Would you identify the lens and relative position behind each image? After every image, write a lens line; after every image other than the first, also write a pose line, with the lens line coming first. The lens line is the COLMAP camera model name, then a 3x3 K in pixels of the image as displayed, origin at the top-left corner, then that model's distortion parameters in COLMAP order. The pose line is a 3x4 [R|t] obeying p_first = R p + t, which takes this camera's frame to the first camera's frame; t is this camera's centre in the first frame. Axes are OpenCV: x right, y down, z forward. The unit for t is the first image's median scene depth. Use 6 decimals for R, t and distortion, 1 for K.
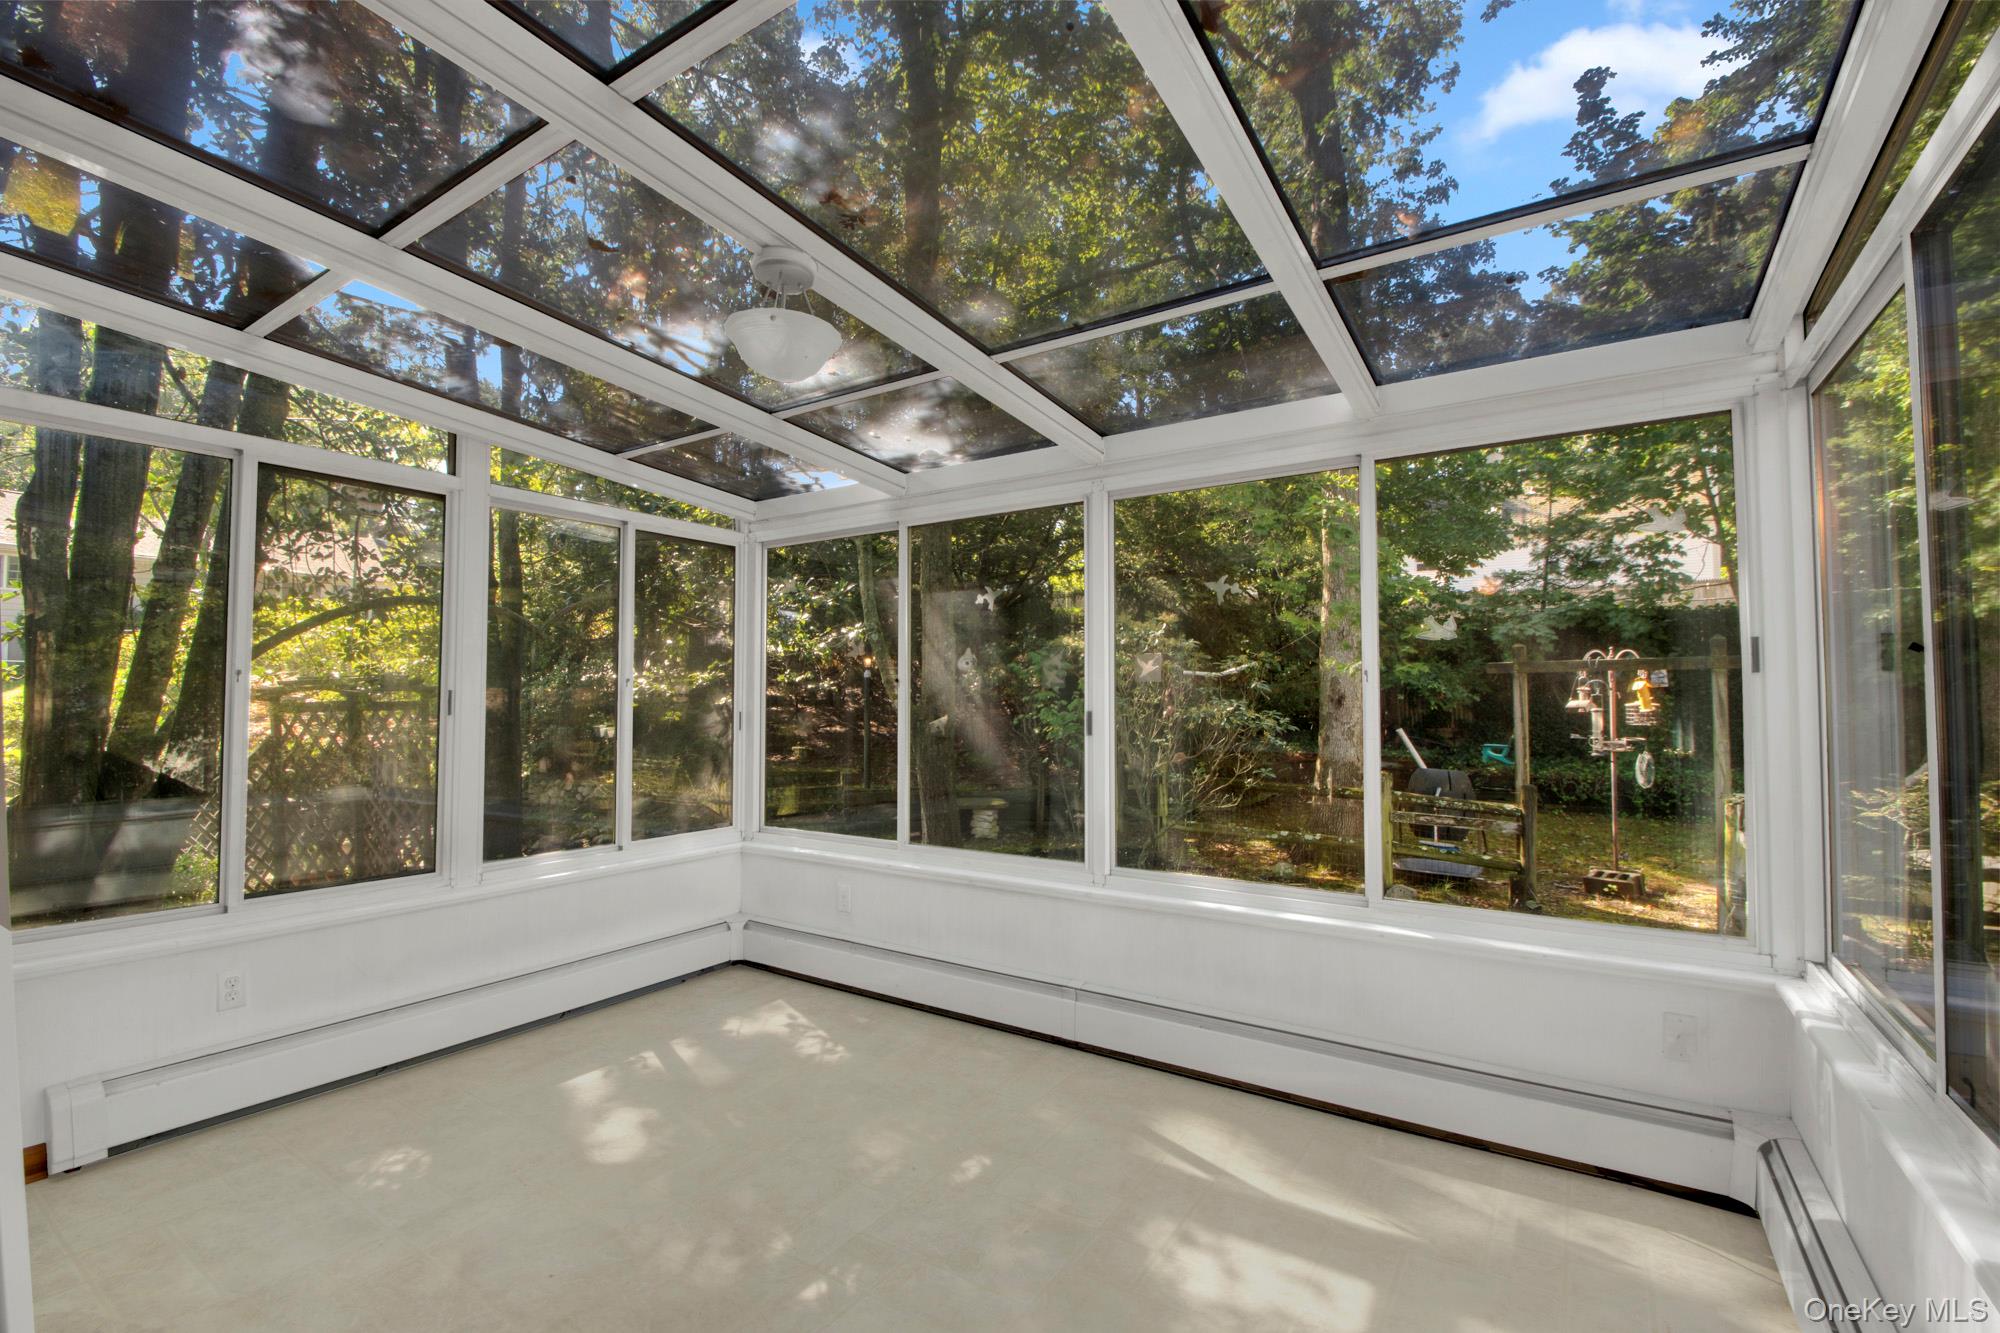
lens RADIAL K [[871.9, 0, 1001.6], [0, 871.9, 671.9], [0, 0, 1]] dist [0.002770, 0.000090]
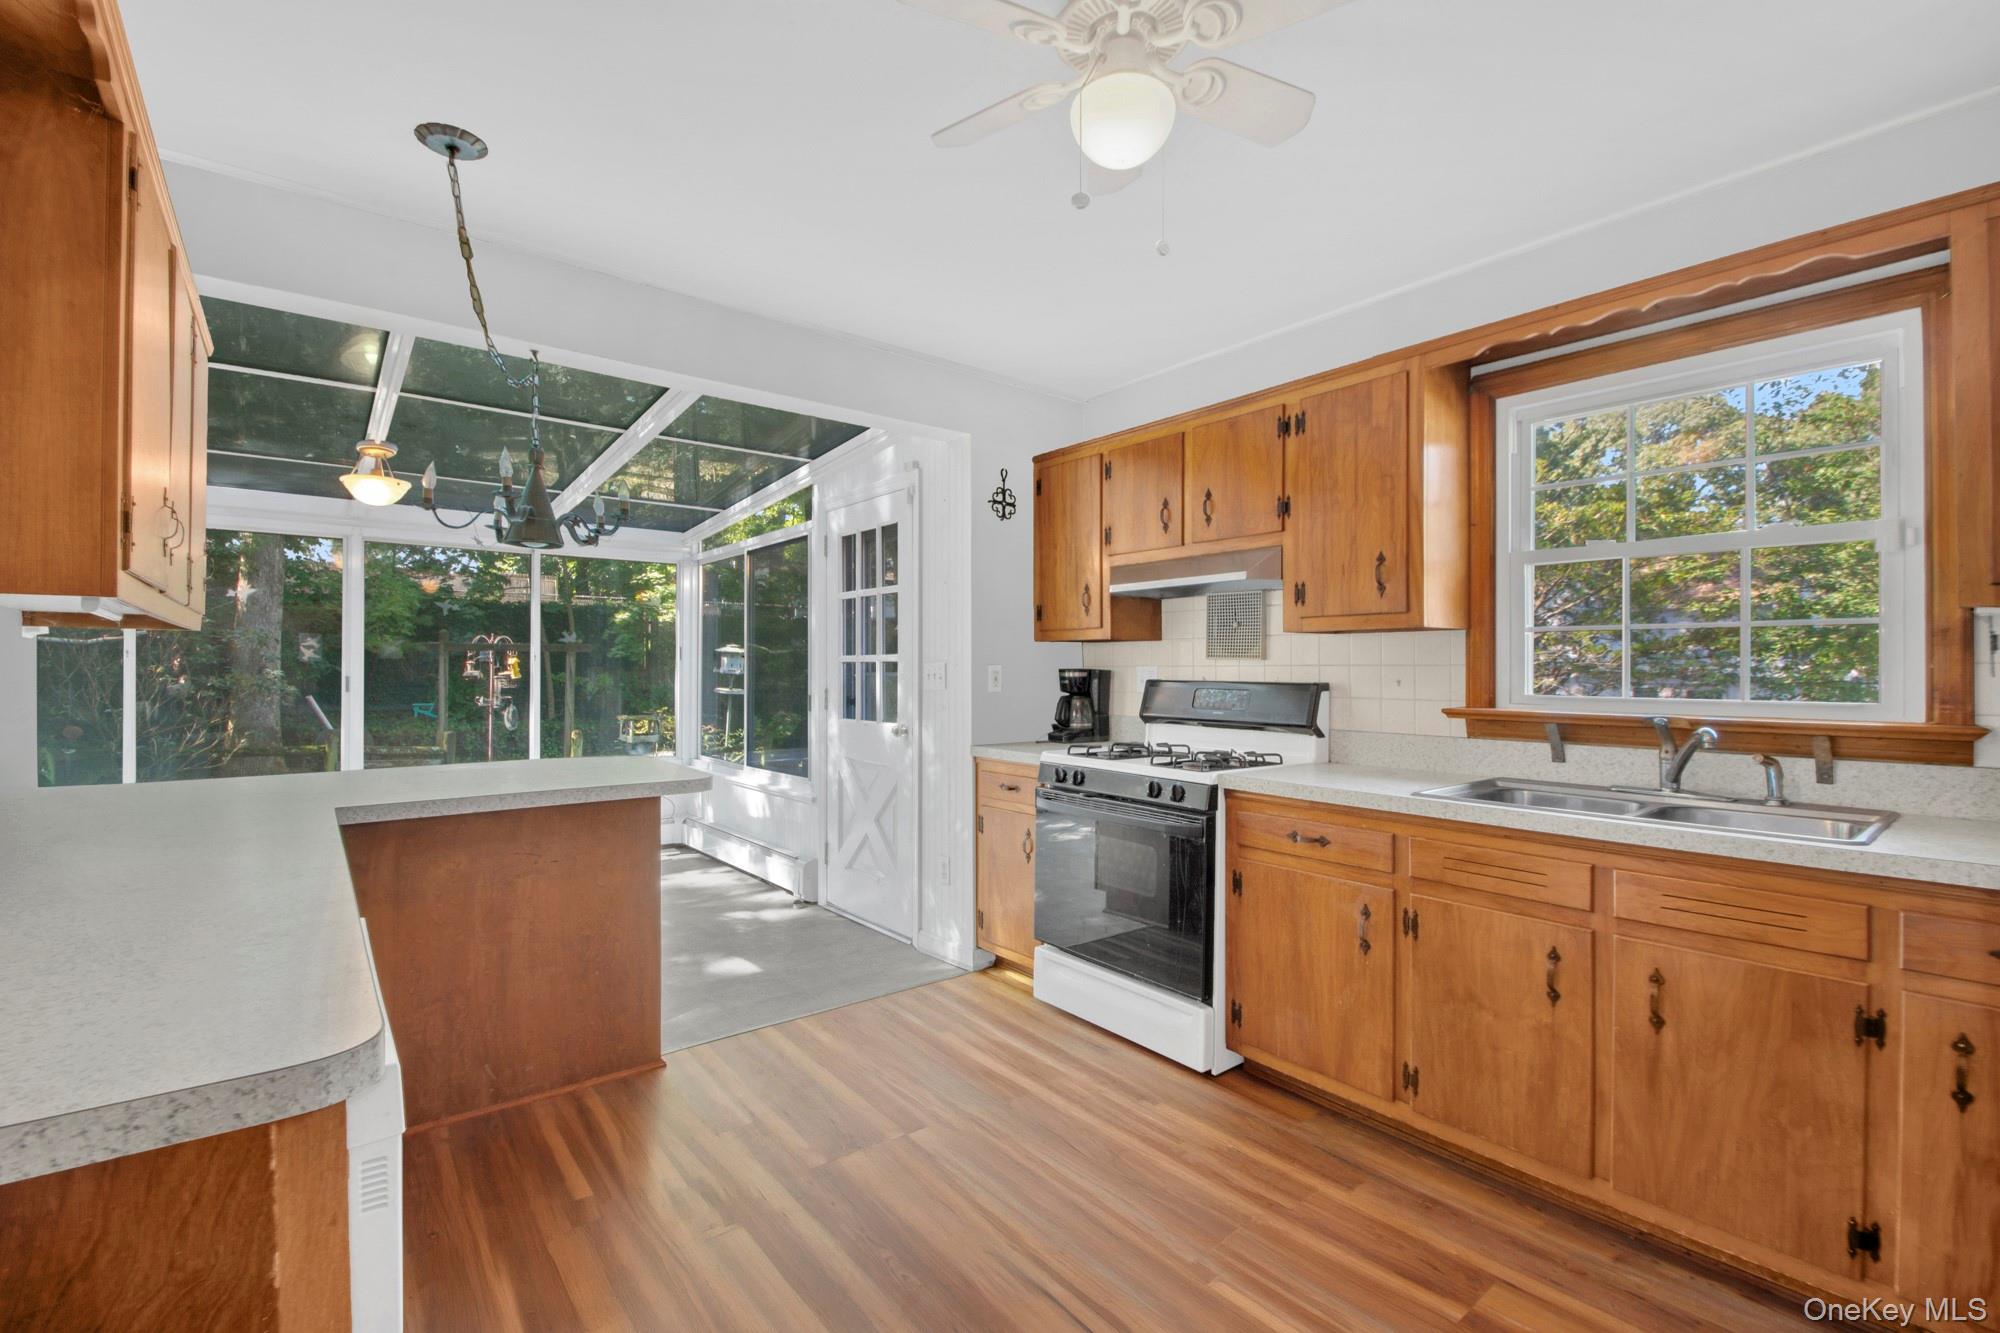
lens RADIAL K [[871.9, 0, 1001.0], [0, 871.9, 674.0], [0, 0, 1]] dist [0.002770, 0.000090]
pose [[0.310210, 0.002181, 0.950665, -0.404621], [-0.034908, 0.999349, 0.009098, -0.004898], [-0.950027, -0.036008, 0.310085, -0.239446]]
